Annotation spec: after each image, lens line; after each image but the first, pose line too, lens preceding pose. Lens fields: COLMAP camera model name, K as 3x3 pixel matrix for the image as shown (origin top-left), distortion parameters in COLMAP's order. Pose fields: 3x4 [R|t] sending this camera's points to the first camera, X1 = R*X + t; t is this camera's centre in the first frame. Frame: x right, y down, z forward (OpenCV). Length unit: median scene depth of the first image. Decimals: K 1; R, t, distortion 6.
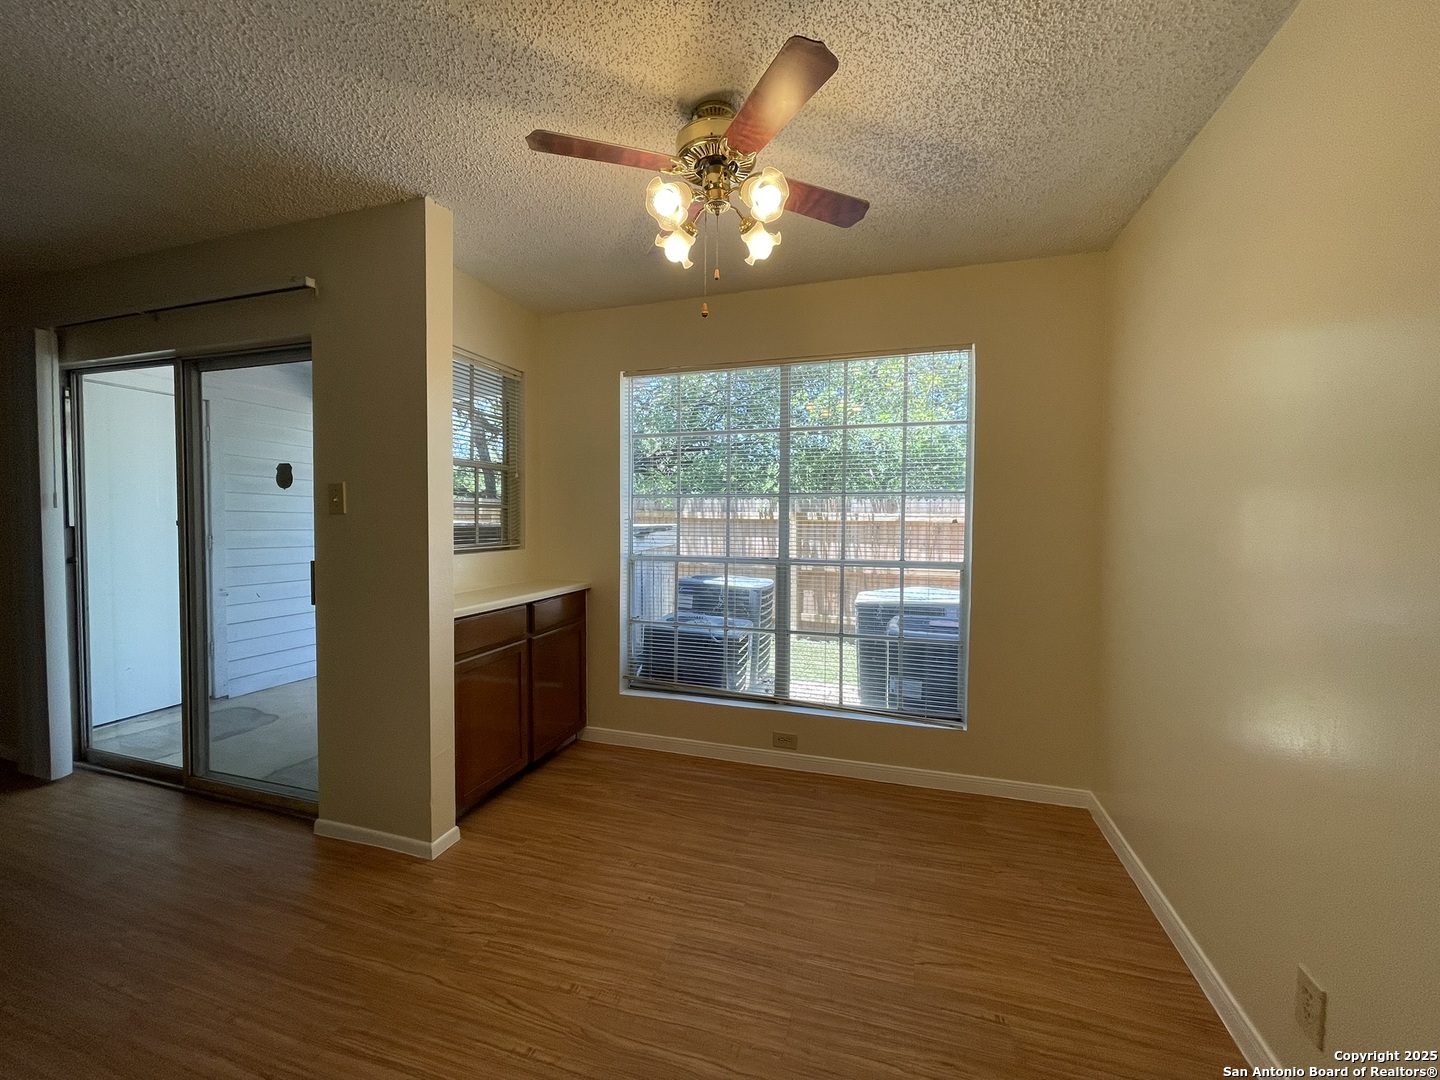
lens RADIAL K [[589.1, 0, 712.0], [0, 589.1, 531.0], [0, 0, 1]] dist [-0.001189, -0.000024]
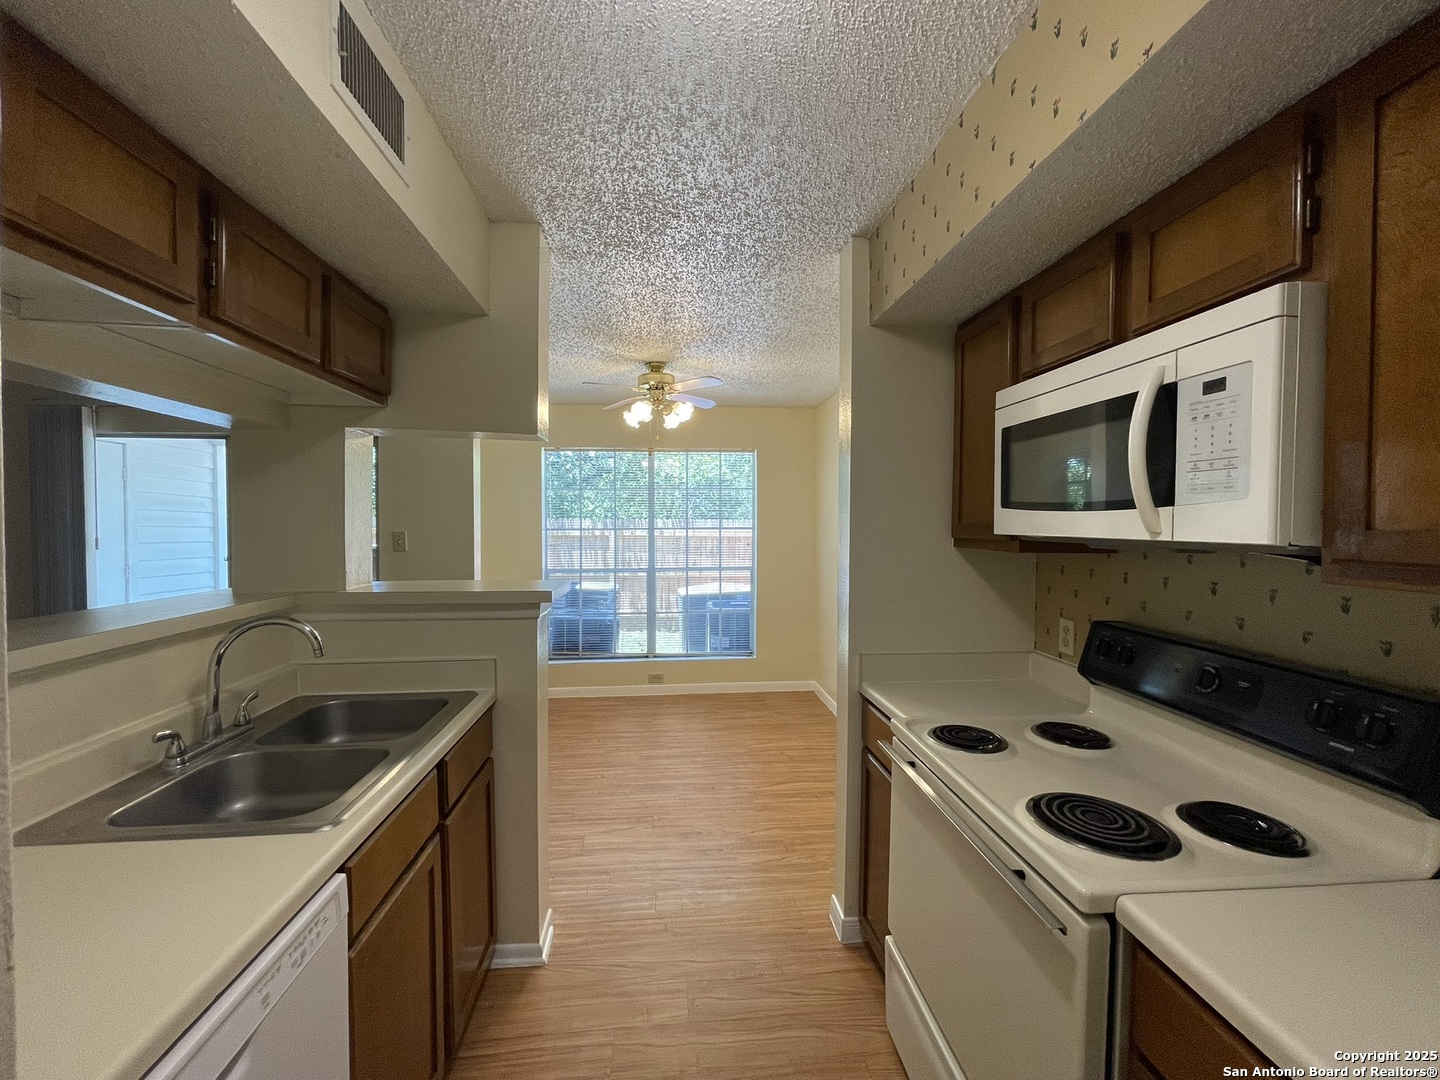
lens RADIAL K [[581.7, 0, 712.8], [0, 581.7, 531.8], [0, 0, 1]] dist [-0.005426, 0.000355]
pose [[0.923598, -0.013745, 0.383117, -0.347977], [0.016760, 0.999849, -0.004534, -0.046669], [-0.382997, 0.010609, 0.923689, -0.575423]]
